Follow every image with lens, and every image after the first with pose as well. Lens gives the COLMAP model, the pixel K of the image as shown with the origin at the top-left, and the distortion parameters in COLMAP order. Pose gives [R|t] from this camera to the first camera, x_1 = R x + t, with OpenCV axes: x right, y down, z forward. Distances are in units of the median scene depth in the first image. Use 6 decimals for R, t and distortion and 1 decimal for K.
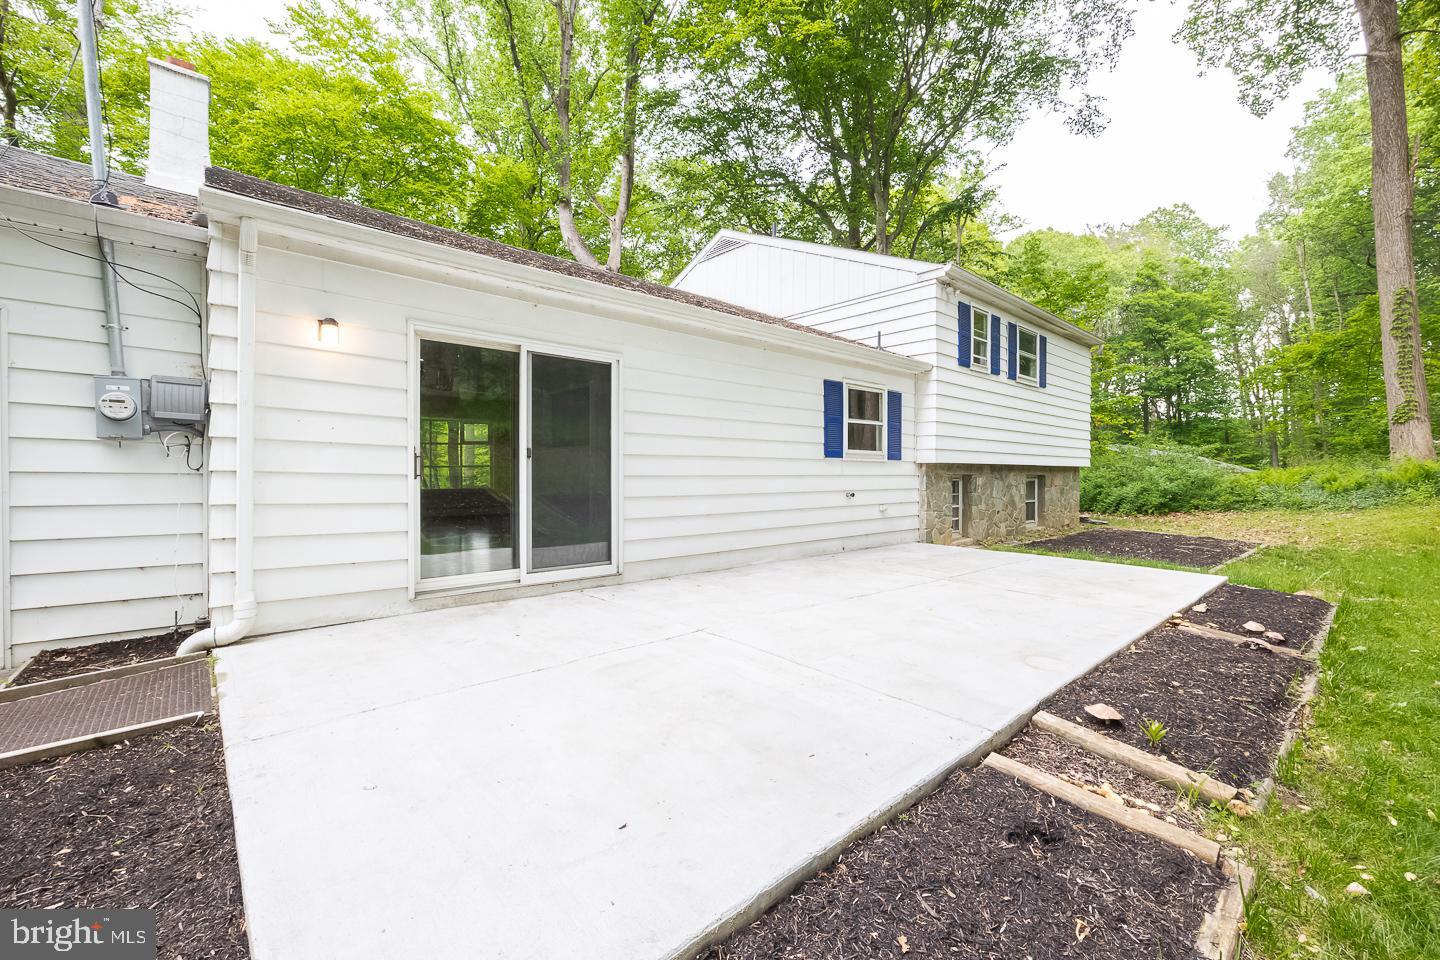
lens RADIAL K [[585.2, 0, 718.0], [0, 585.2, 478.4], [0, 0, 1]] dist [-0.002015, -0.000088]
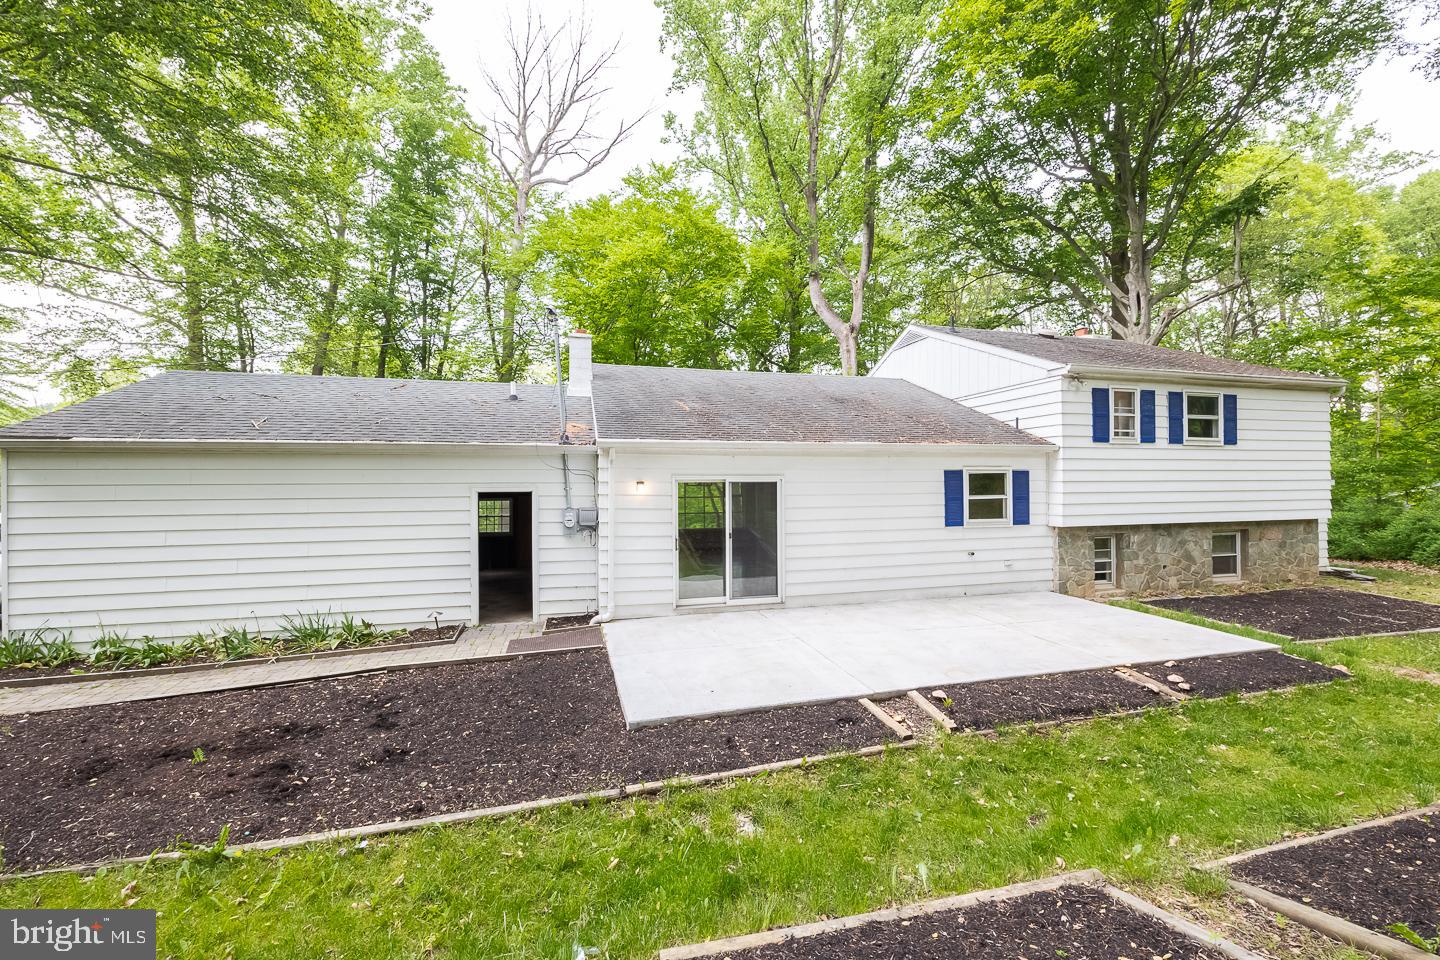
lens RADIAL K [[585.2, 0, 724.0], [0, 585.2, 482.4], [0, 0, 1]] dist [-0.002015, -0.000088]
pose [[0.894132, -0.009889, -0.447695, 0.318072], [0.006113, 0.999933, -0.009878, -0.123467], [0.447762, 0.006095, 0.894132, -0.438225]]
